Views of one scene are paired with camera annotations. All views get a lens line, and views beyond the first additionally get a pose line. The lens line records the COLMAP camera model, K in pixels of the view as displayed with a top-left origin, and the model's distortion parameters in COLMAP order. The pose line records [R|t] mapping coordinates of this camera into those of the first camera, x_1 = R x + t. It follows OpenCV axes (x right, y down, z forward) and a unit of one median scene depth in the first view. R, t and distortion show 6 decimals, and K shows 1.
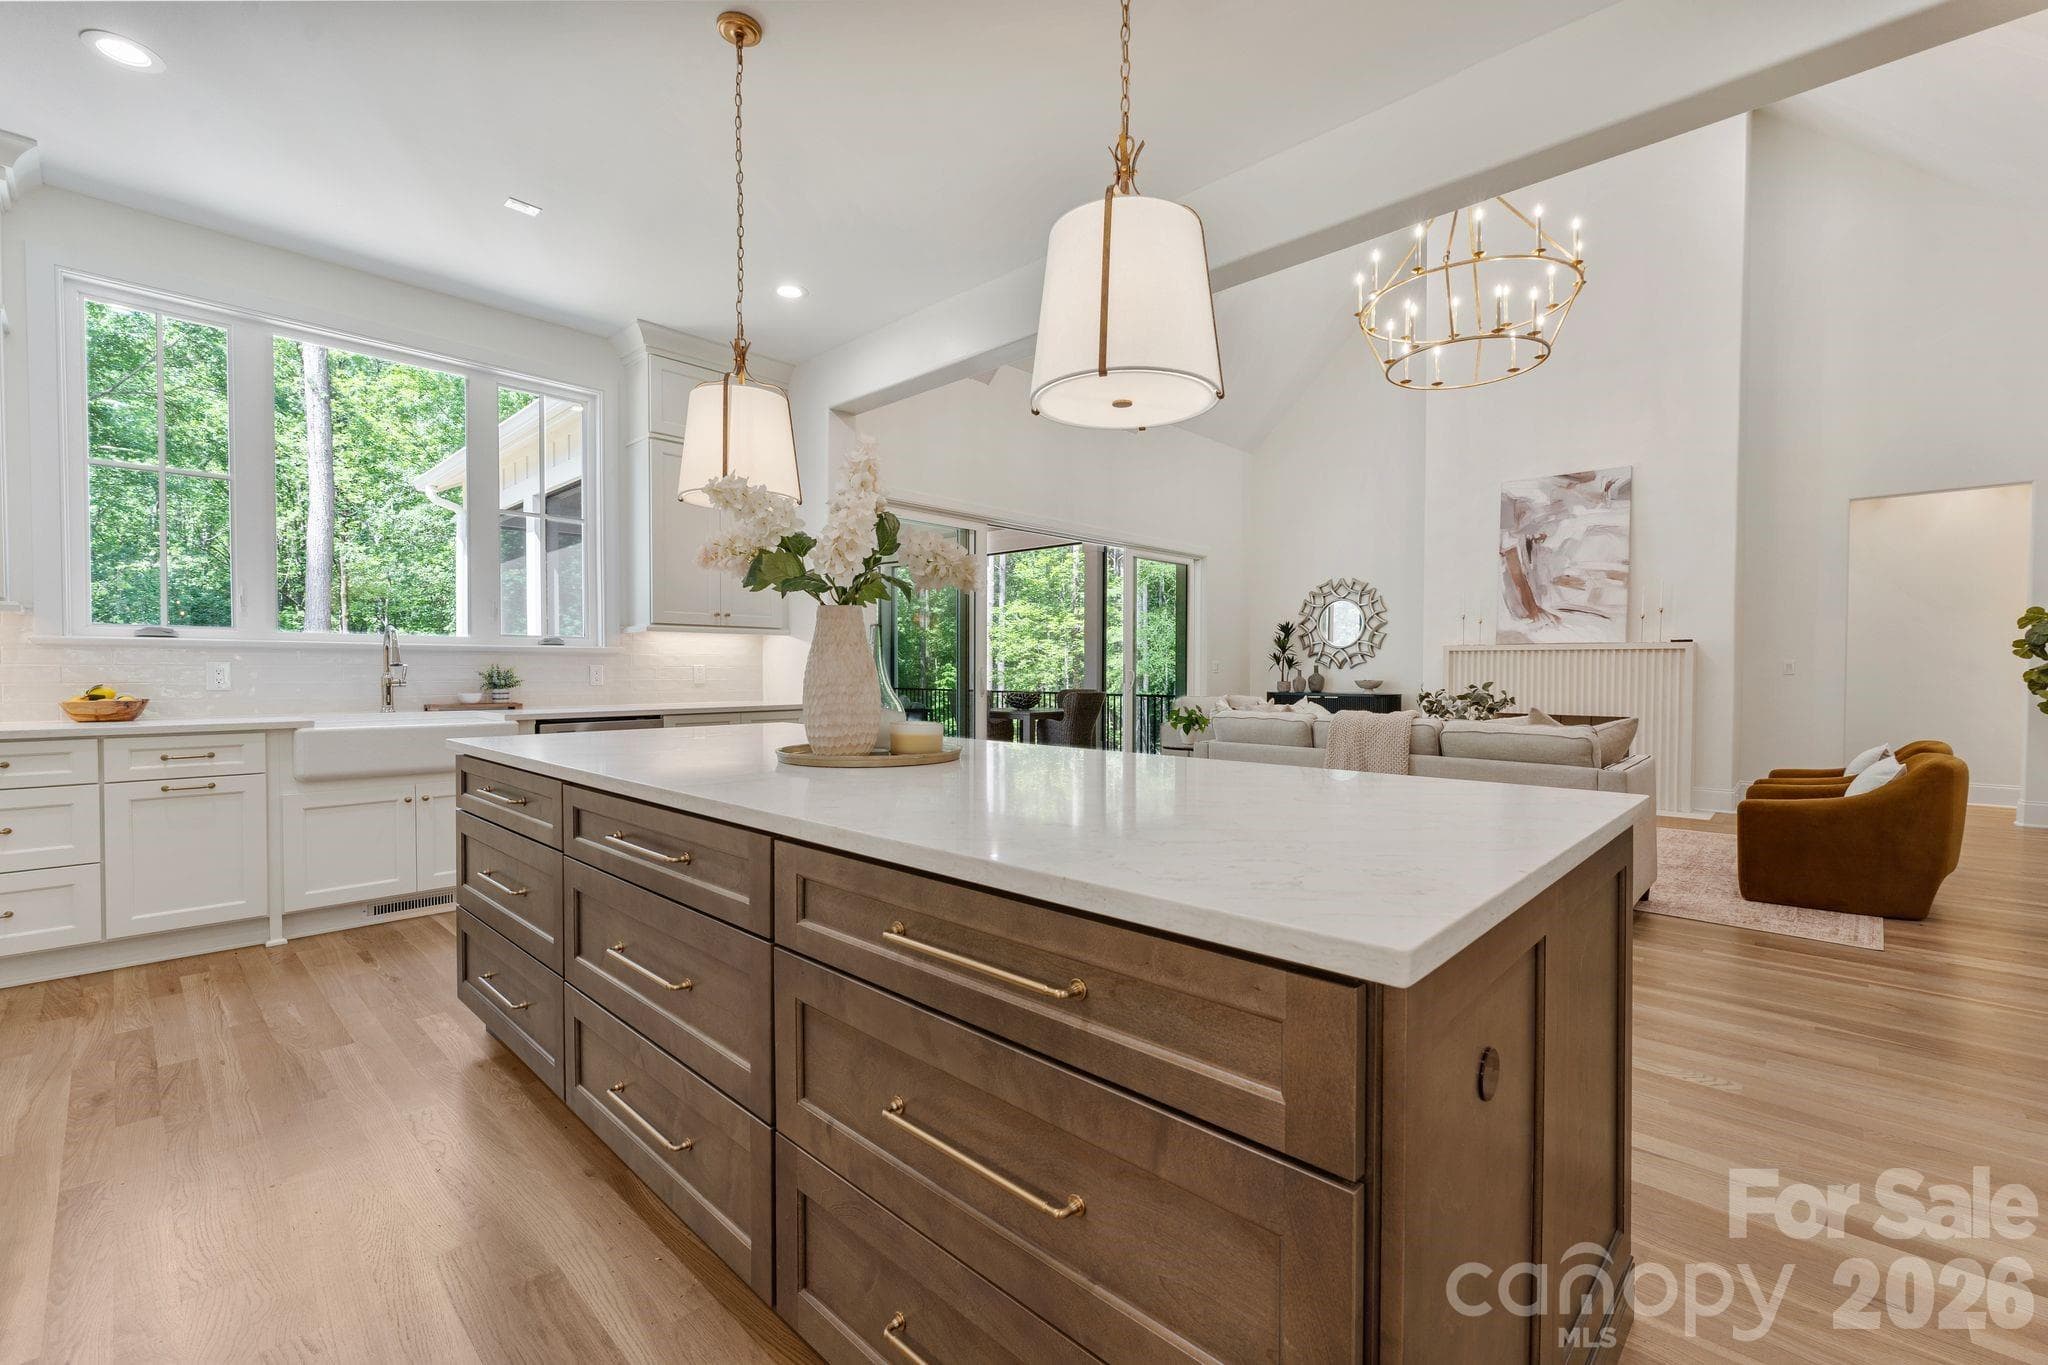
lens RADIAL K [[852.7, 0, 993.6], [0, 852.7, 684.7], [0, 0, 1]] dist [0.001547, -0.000175]
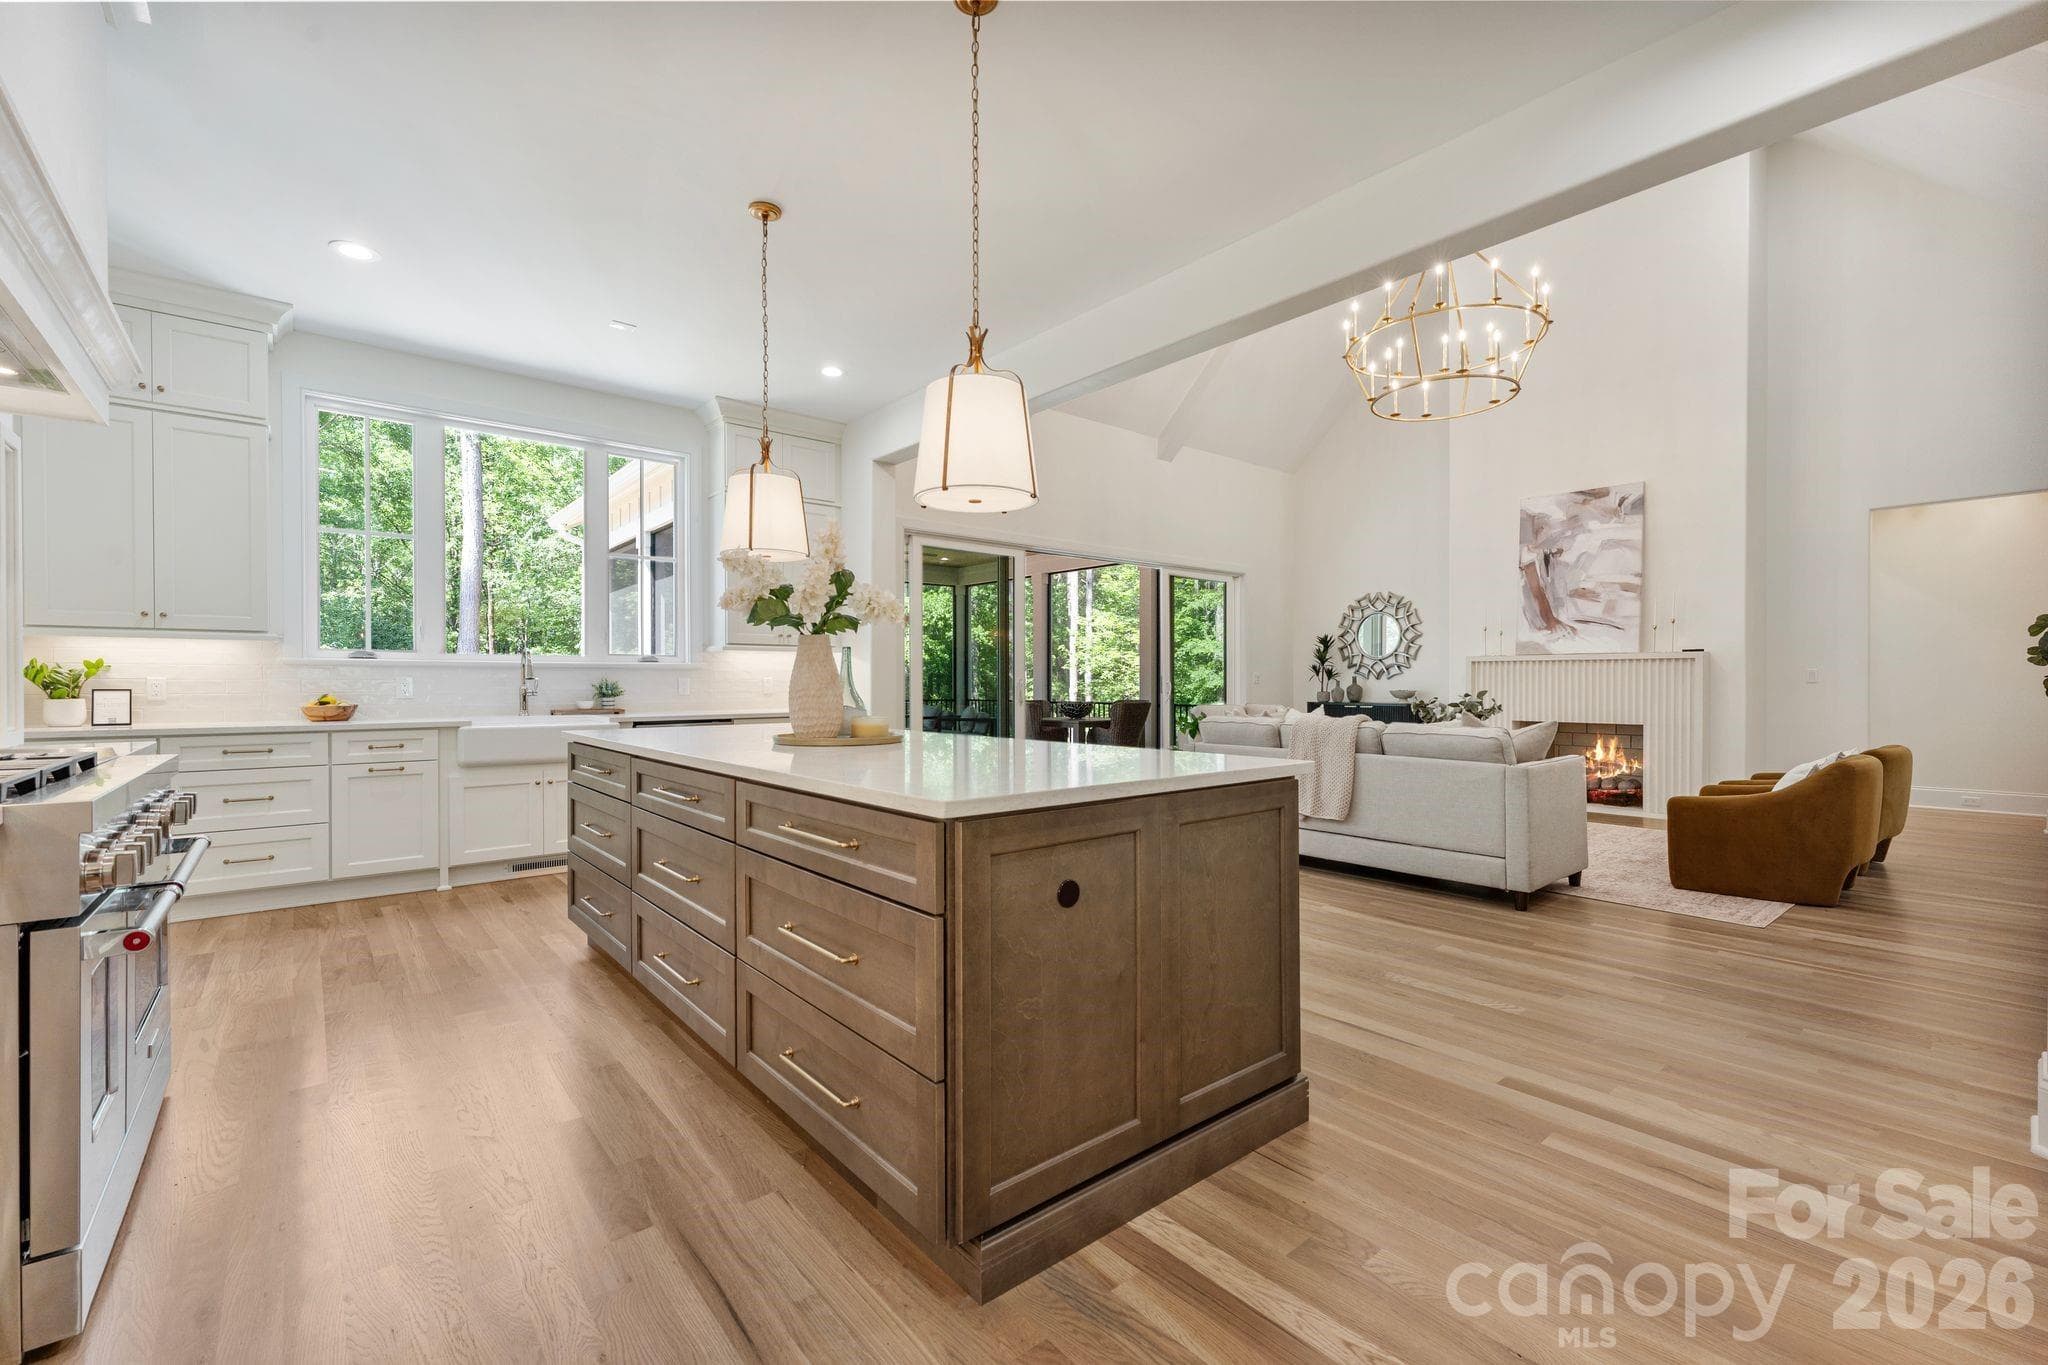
lens RADIAL K [[852.7, 0, 993.6], [0, 852.7, 684.7], [0, 0, 1]] dist [0.001547, -0.000175]
pose [[0.993145, -0.003469, -0.116840, 0.137717], [0.001676, 0.999879, -0.015434, 0.006831], [0.116879, 0.015132, 0.993031, -0.187064]]
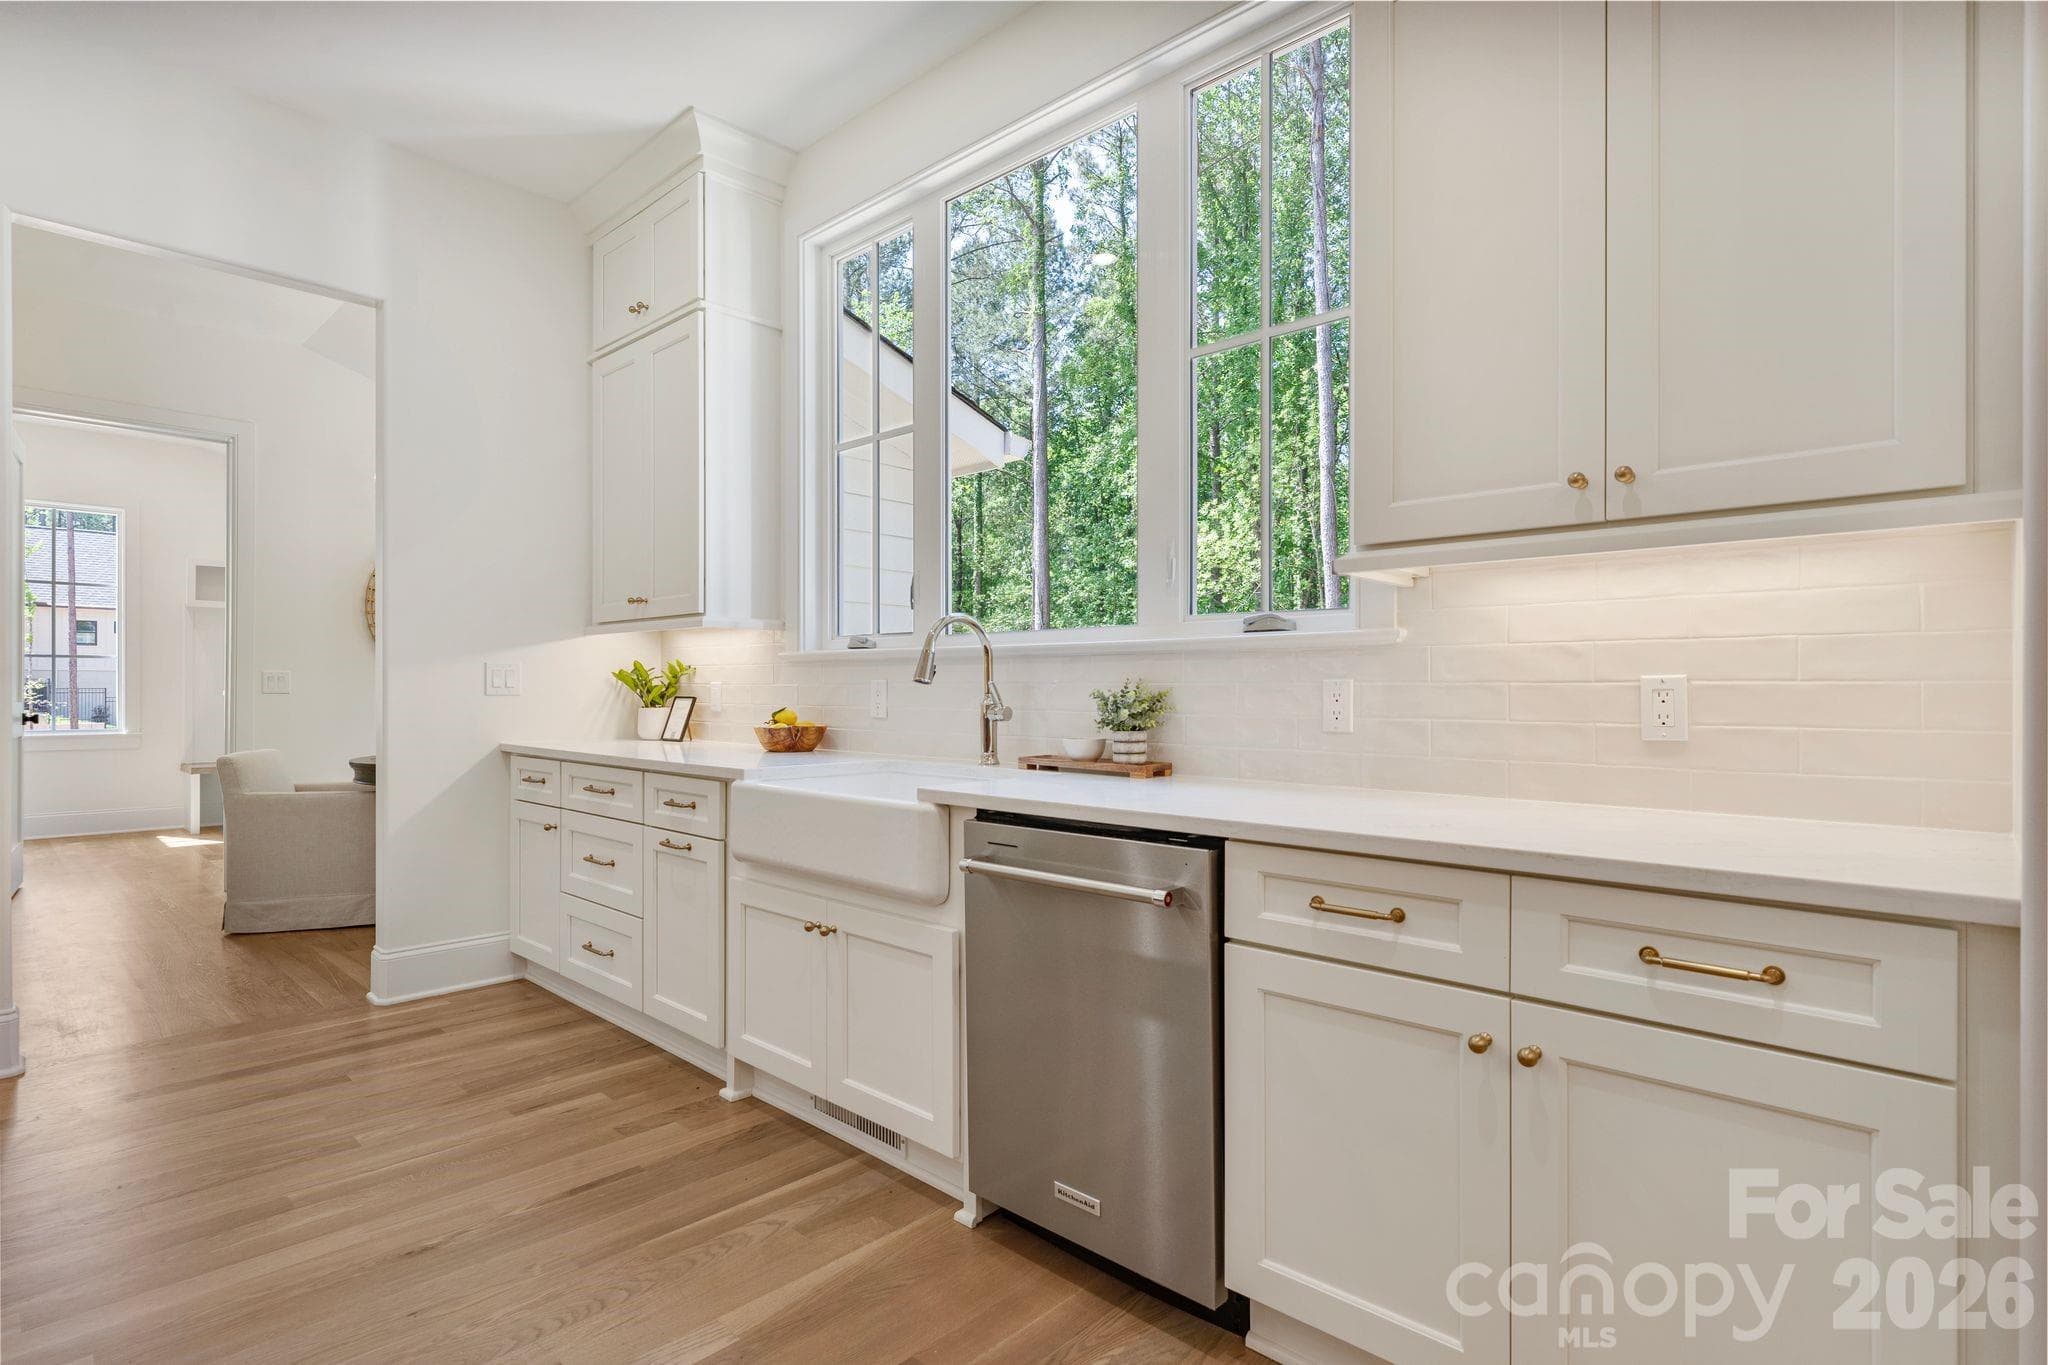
lens RADIAL K [[1021.0, 0, 1024.0], [0, 1021.0, 682.5], [0, 0, 1]] dist [0.000566, 0.000095]
pose [[0.025760, -0.005436, -0.999653, -0.022881], [-0.019916, 0.999784, -0.005950, -0.019661], [0.999470, 0.020063, 0.025646, 1.027431]]
